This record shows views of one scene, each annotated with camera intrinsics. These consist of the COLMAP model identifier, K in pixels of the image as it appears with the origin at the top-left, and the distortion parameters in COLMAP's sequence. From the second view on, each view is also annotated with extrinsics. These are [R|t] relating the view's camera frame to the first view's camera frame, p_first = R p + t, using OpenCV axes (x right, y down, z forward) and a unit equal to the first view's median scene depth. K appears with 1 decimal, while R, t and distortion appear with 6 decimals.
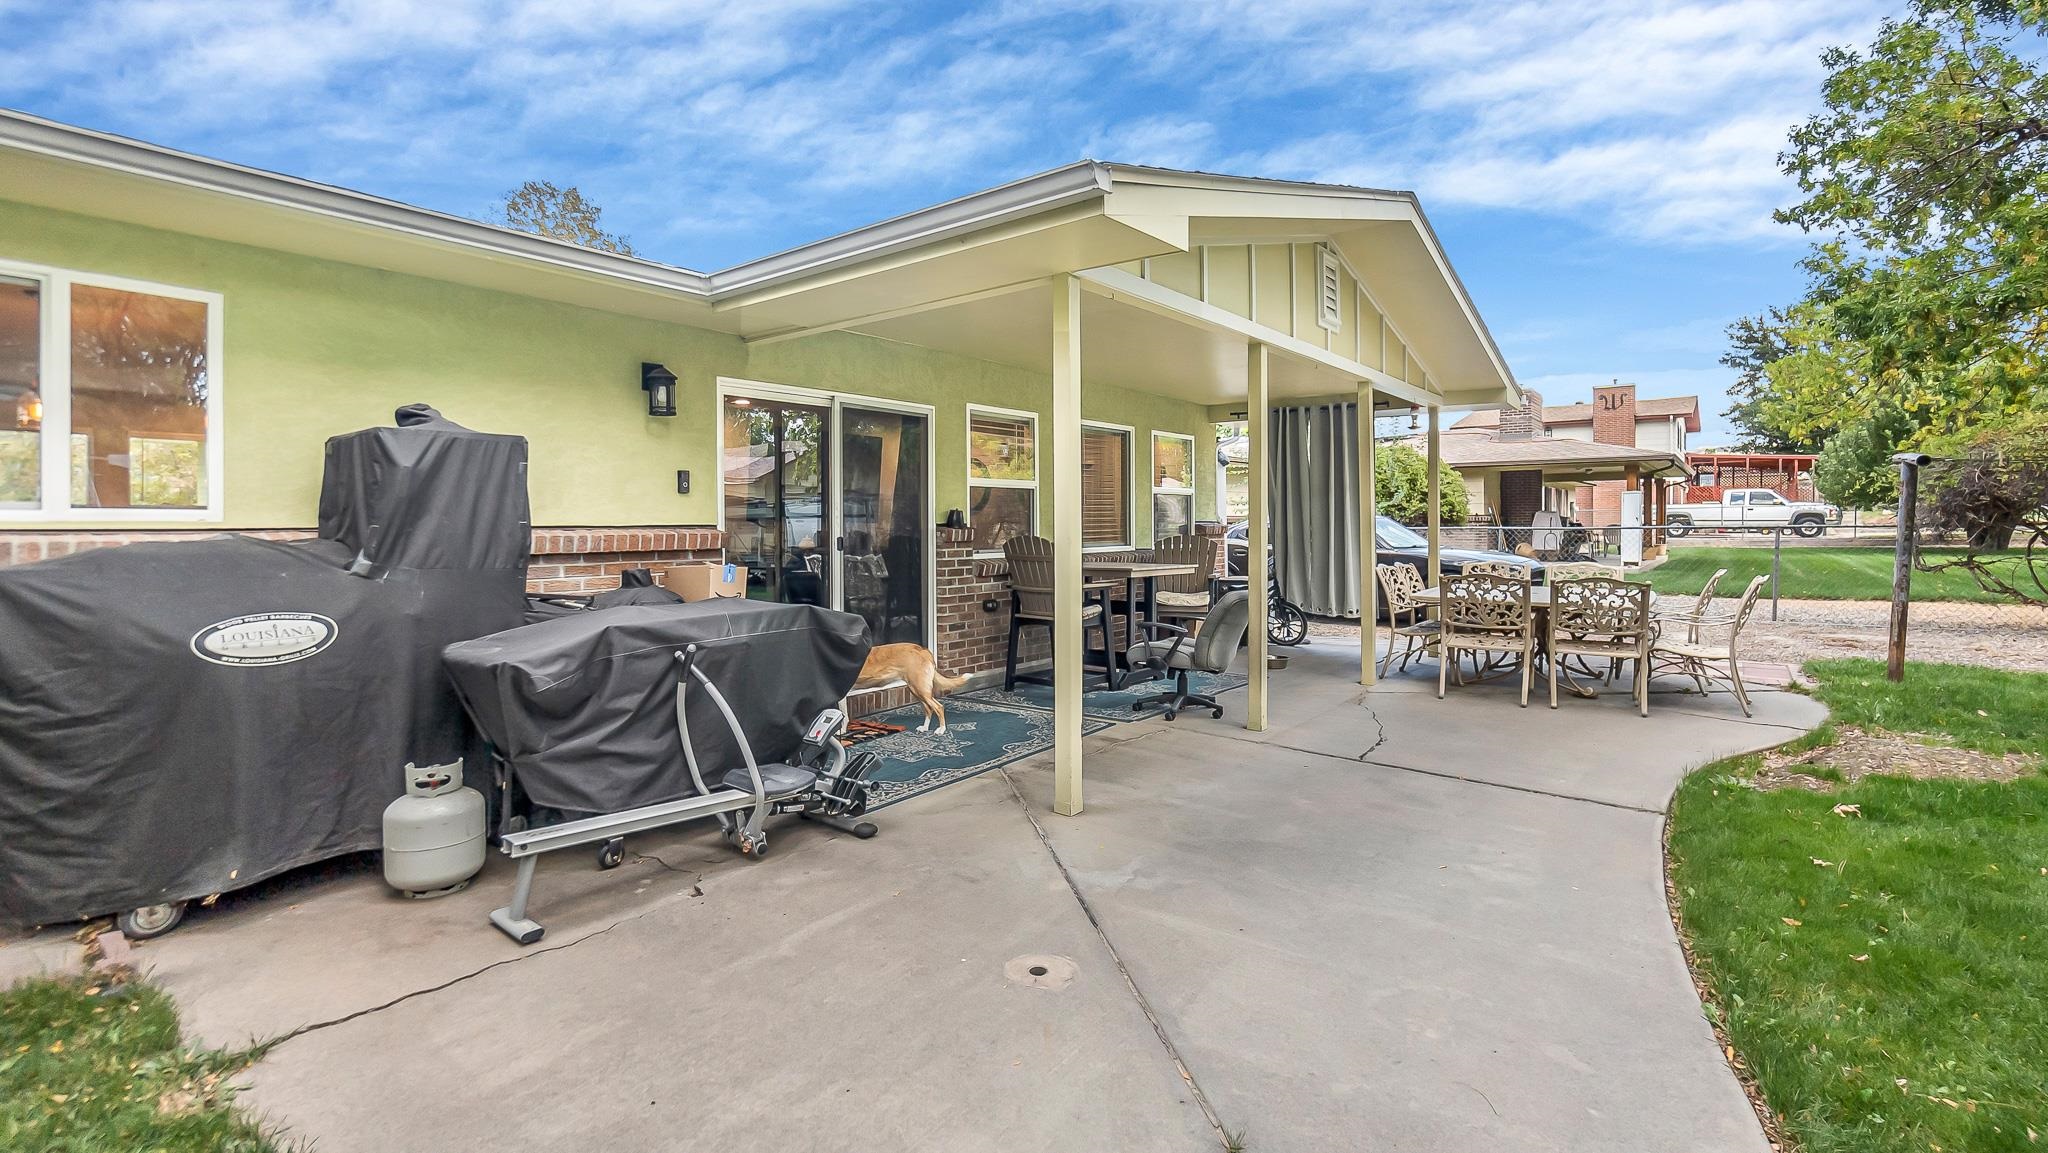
lens RADIAL K [[917.1, 0, 1024.0], [0, 917.1, 576.5], [0, 0, 1]] dist [-0.000644, -0.000019]
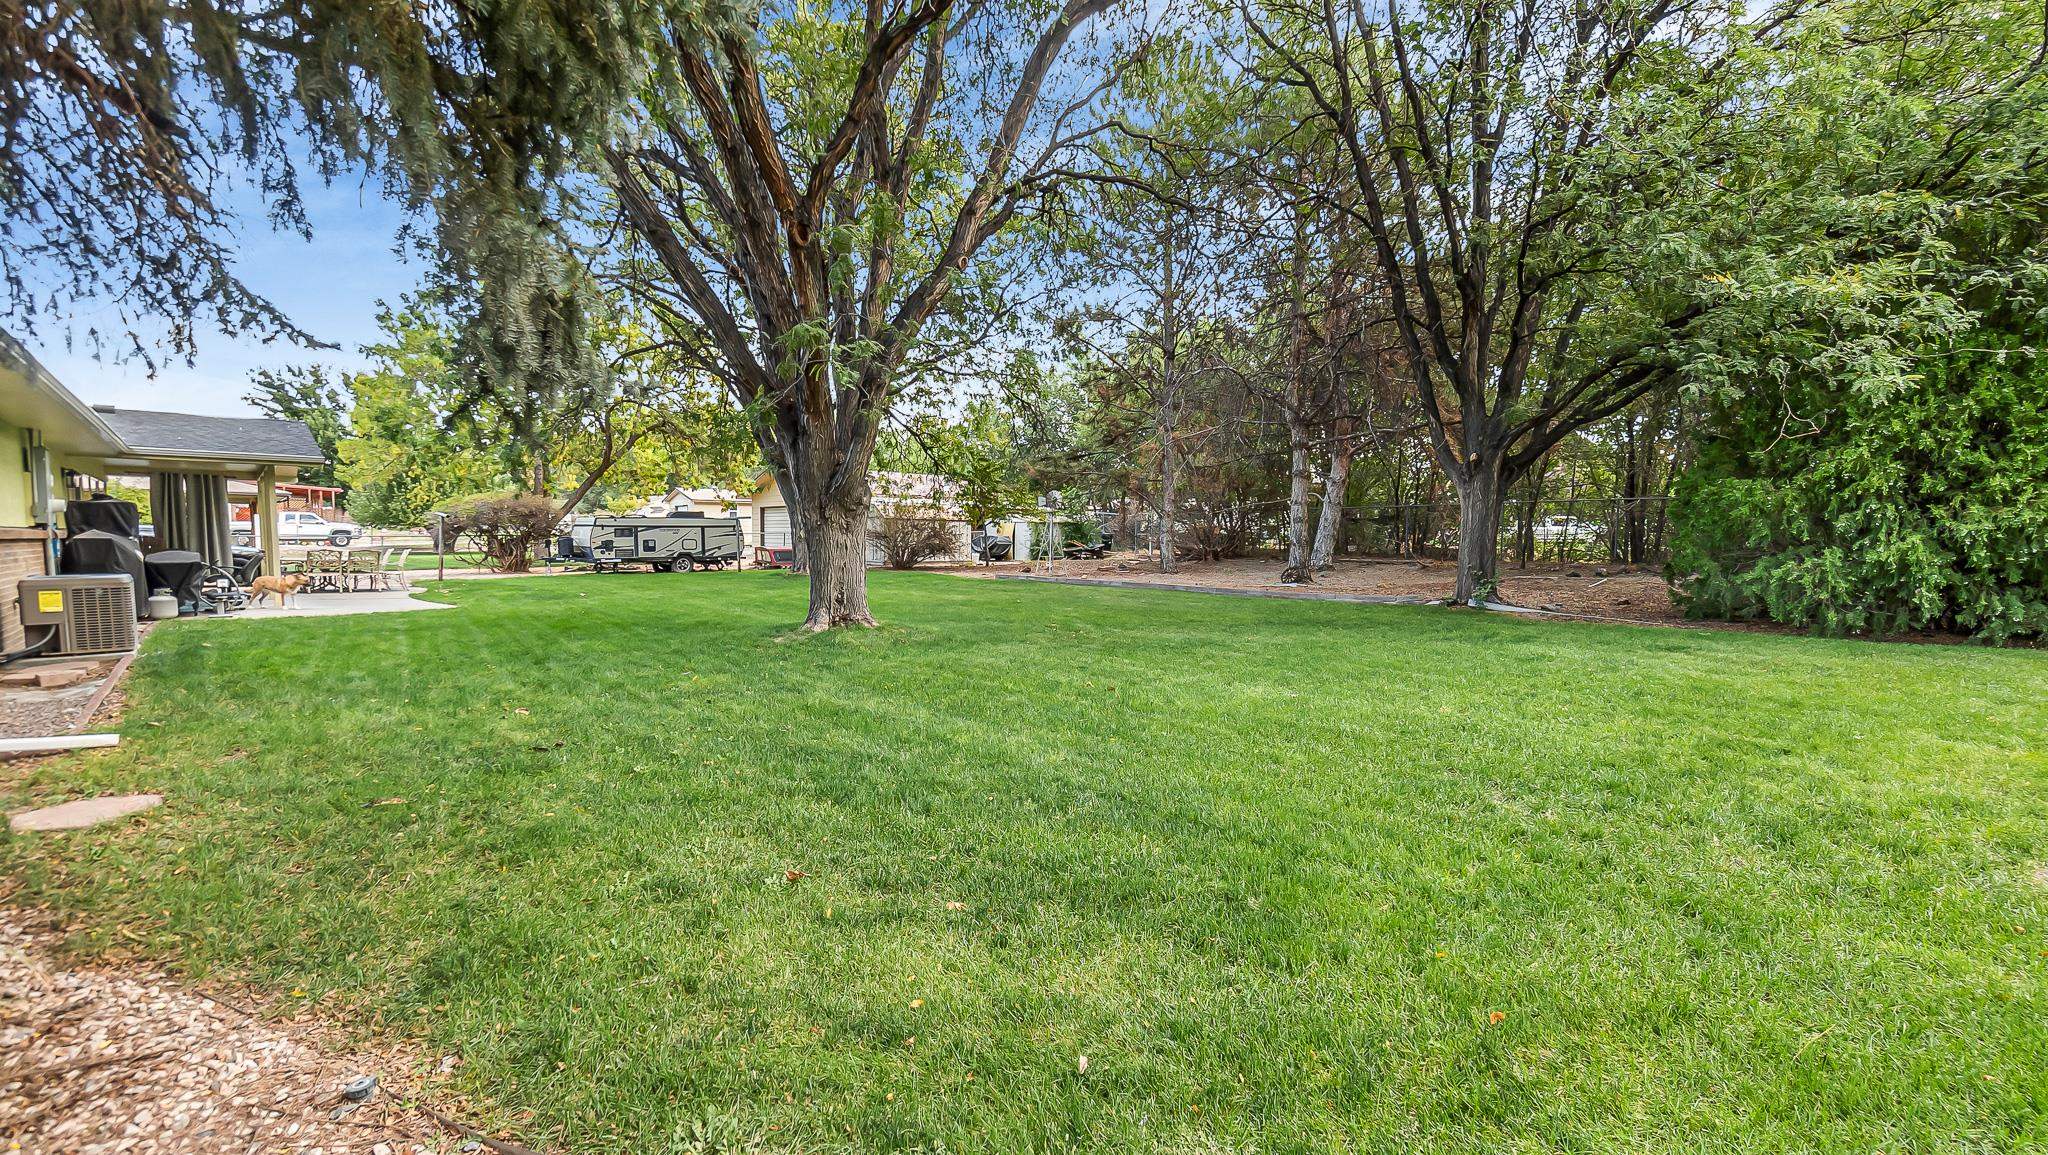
lens RADIAL K [[917.1, 0, 1024.0], [0, 917.1, 577.5], [0, 0, 1]] dist [-0.000644, -0.000019]
pose [[0.188522, -0.042622, 0.981144, -0.344020], [0.059354, 0.997726, 0.031938, 0.022255], [-0.980274, 0.052214, 0.190623, -0.305748]]
